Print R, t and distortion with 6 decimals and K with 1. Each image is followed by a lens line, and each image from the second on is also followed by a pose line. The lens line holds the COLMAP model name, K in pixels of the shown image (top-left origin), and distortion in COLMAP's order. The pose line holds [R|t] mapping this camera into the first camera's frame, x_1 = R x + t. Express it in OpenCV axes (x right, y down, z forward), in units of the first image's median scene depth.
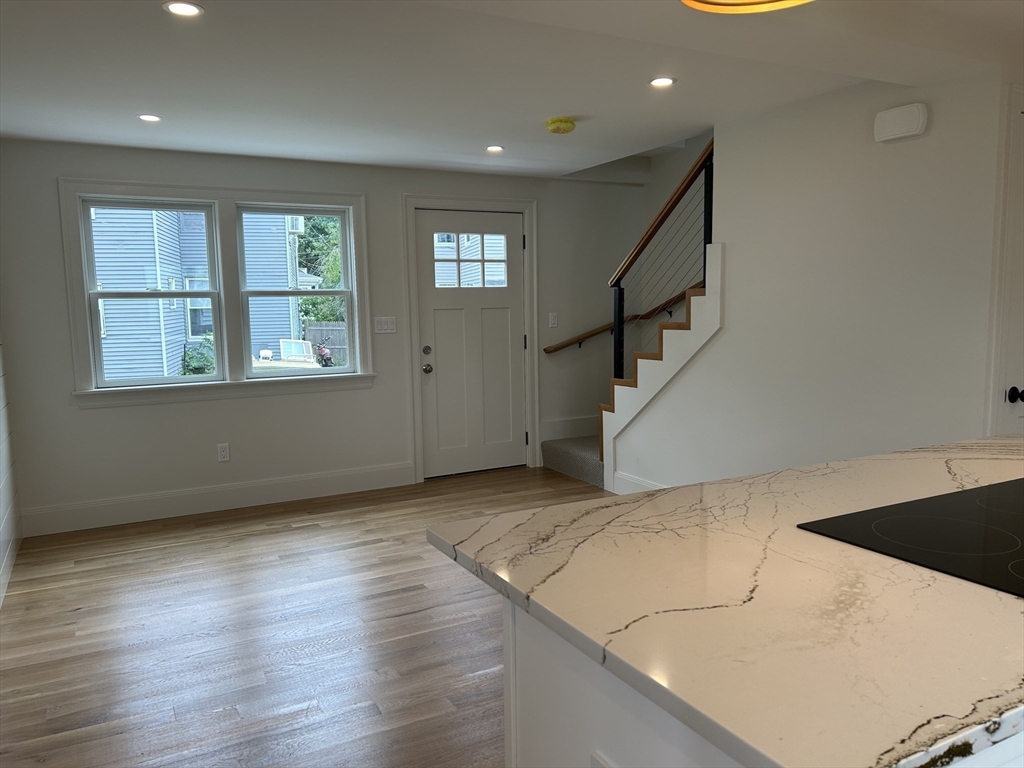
lens RADIAL K [[771.6, 0, 502.2], [0, 771.6, 390.2], [0, 0, 1]] dist [0.033771, -0.058780]
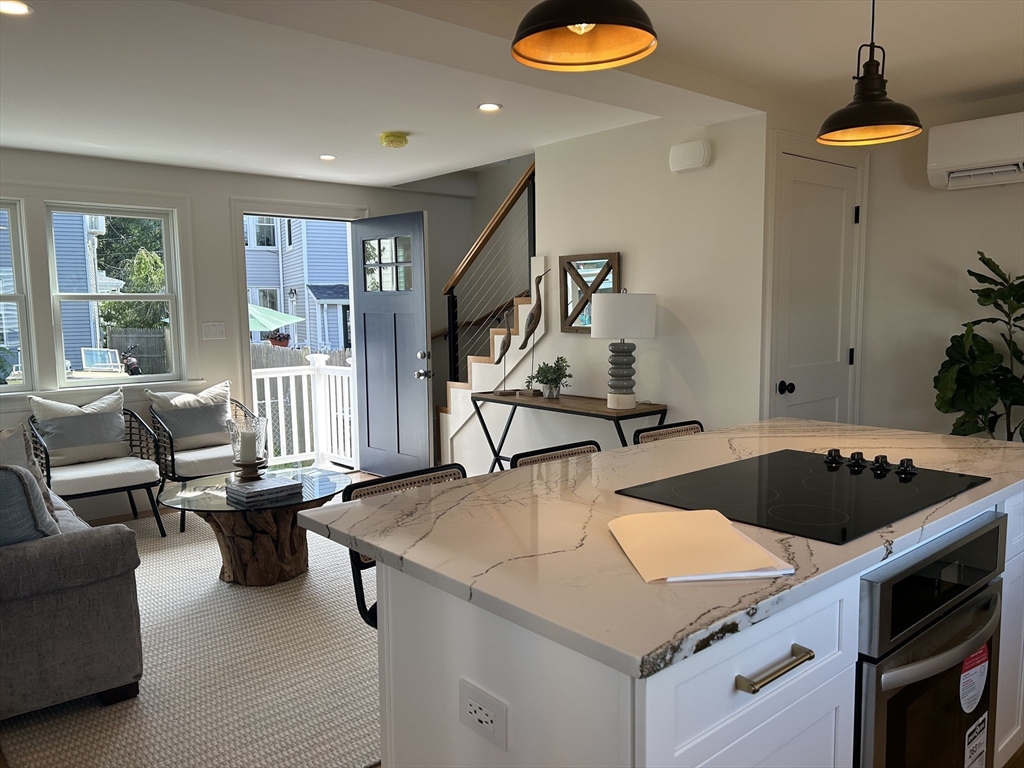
lens RADIAL K [[771.6, 0, 511.8], [0, 771.6, 382.9], [0, 0, 1]] dist [0.033771, -0.058780]
pose [[0.972496, -0.016697, 0.232319, -0.053386], [0.021006, 0.999650, -0.016082, 0.017676], [-0.231969, 0.020520, 0.972507, -0.137615]]
